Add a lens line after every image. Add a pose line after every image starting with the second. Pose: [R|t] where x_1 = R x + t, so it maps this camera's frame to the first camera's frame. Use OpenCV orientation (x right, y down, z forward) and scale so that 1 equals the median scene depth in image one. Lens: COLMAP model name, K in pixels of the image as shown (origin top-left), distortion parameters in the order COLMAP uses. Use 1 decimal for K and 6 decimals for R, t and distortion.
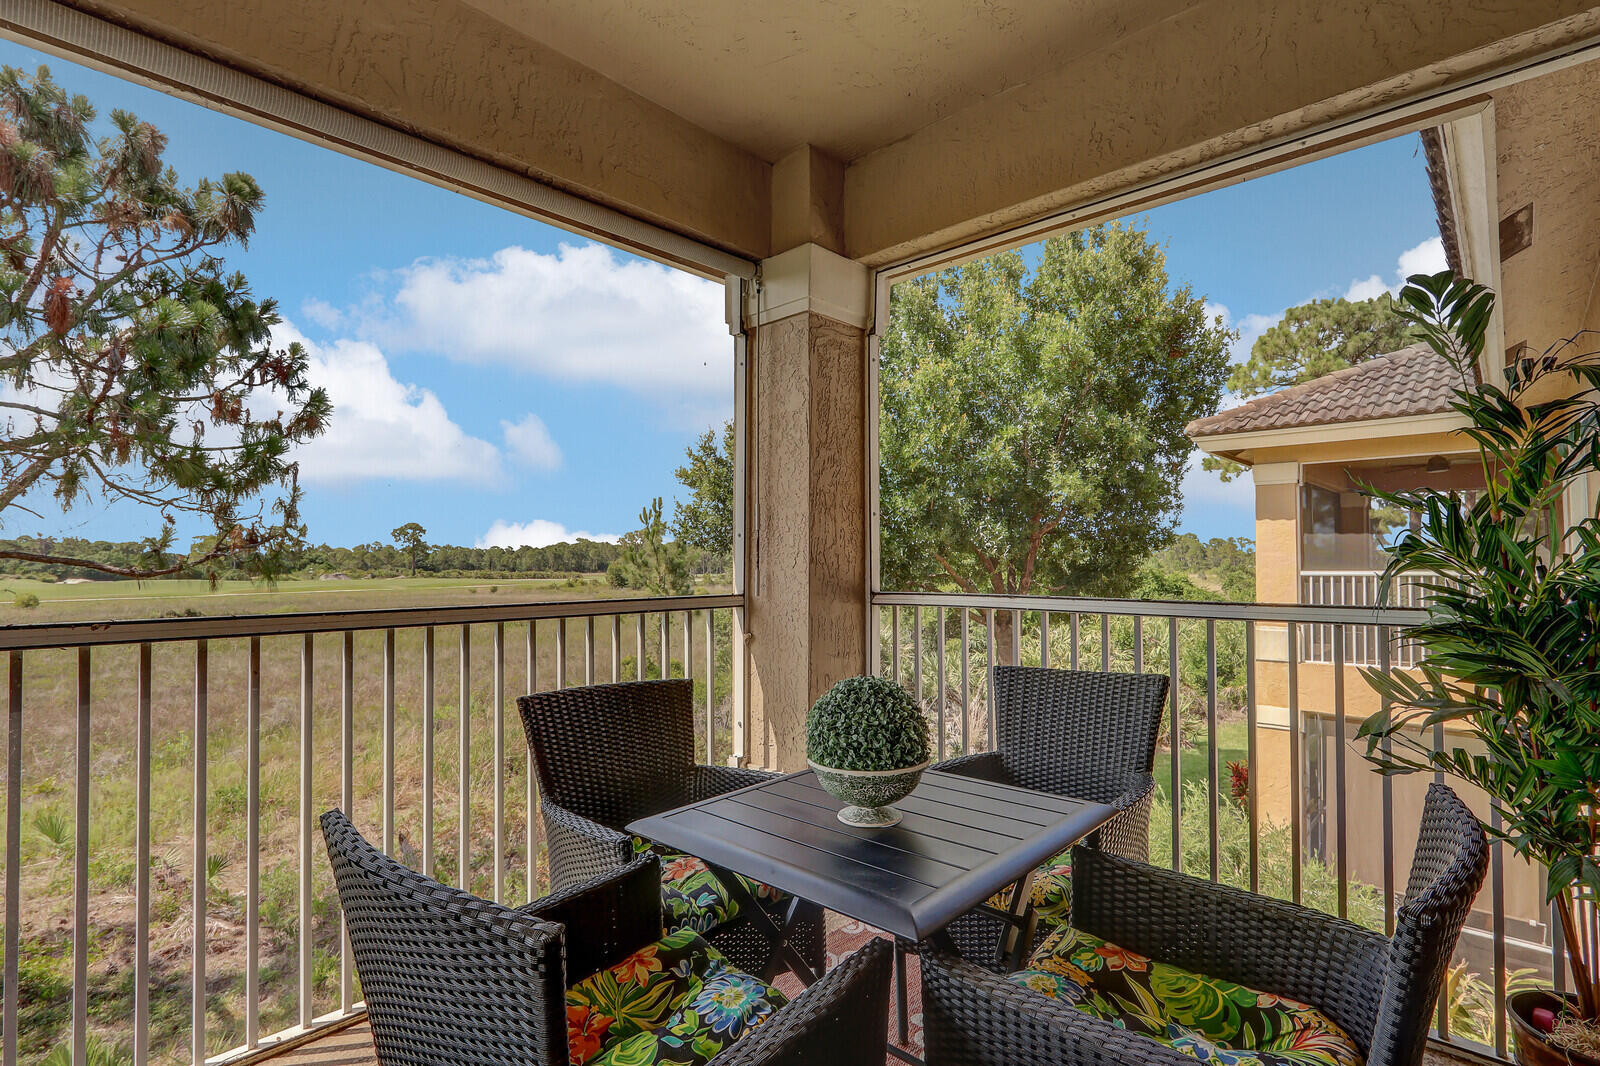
lens RADIAL K [[774.7, 0, 803.4], [0, 774.7, 551.1], [0, 0, 1]] dist [-0.010650, 0.000939]
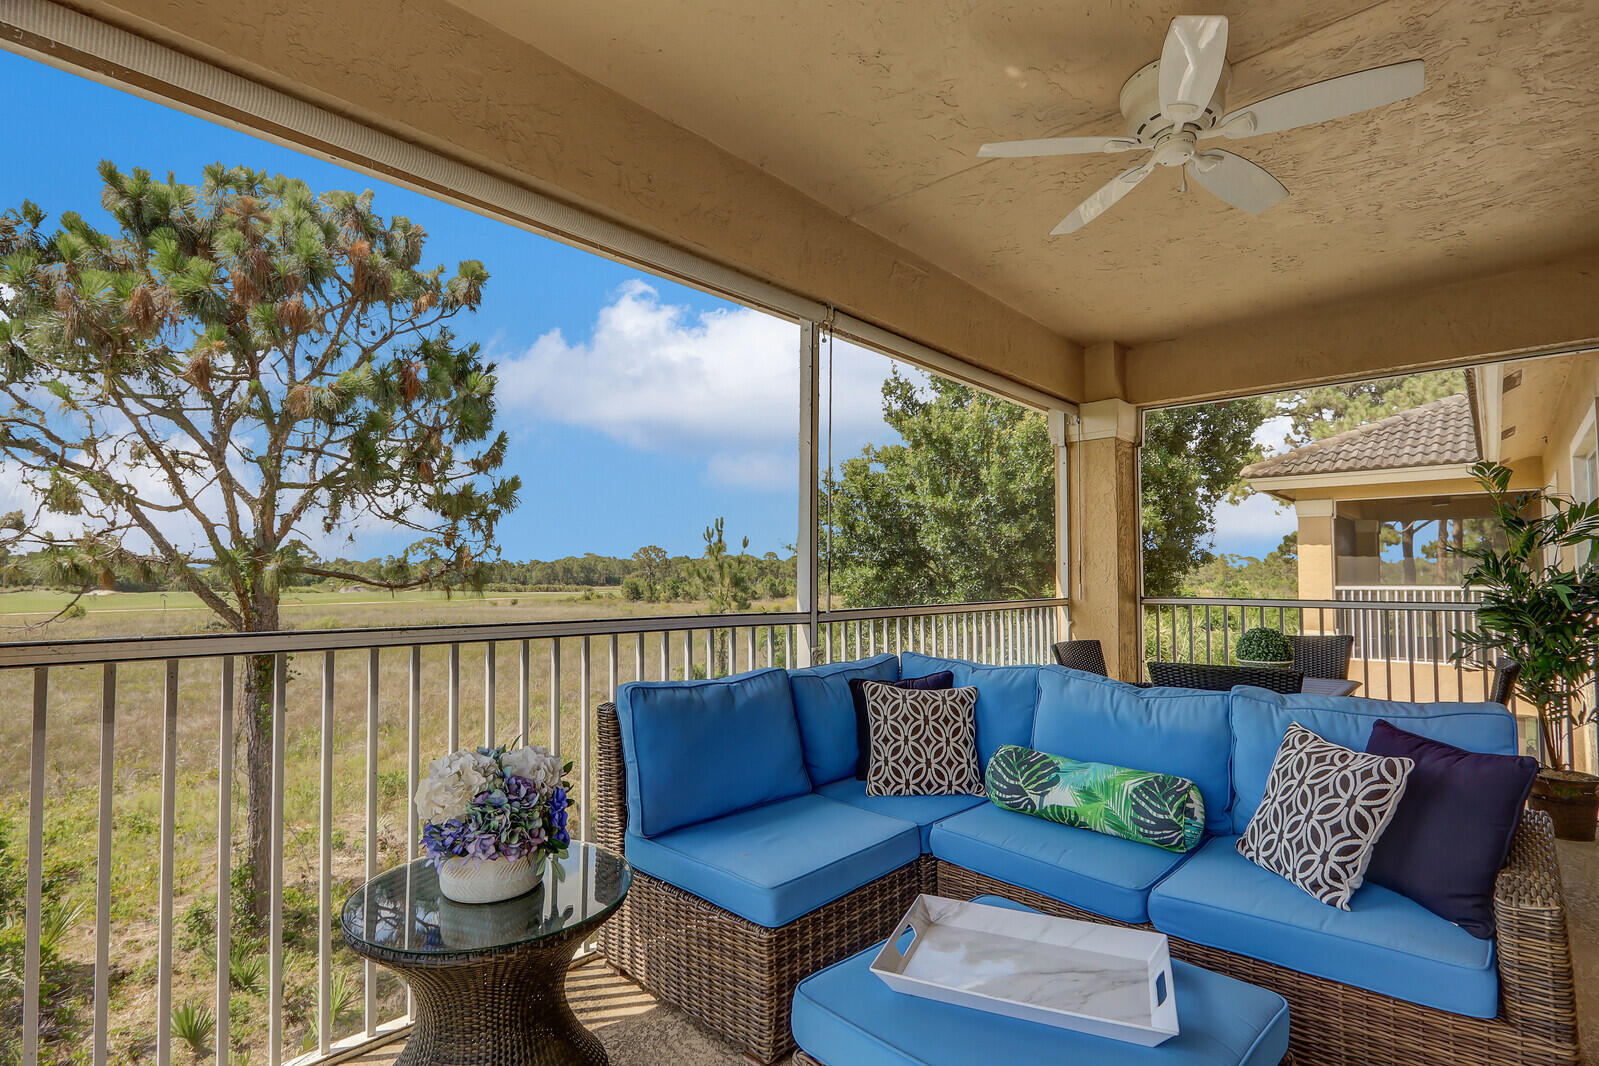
lens RADIAL K [[756.2, 0, 811.2], [0, 756.2, 554.8], [0, 0, 1]] dist [-0.009735, 0.000660]
pose [[0.999970, 0.003479, 0.006935, -0.213165], [-0.003379, 0.999889, -0.014499, -0.004449], [-0.006985, 0.014475, 0.999871, -0.216202]]
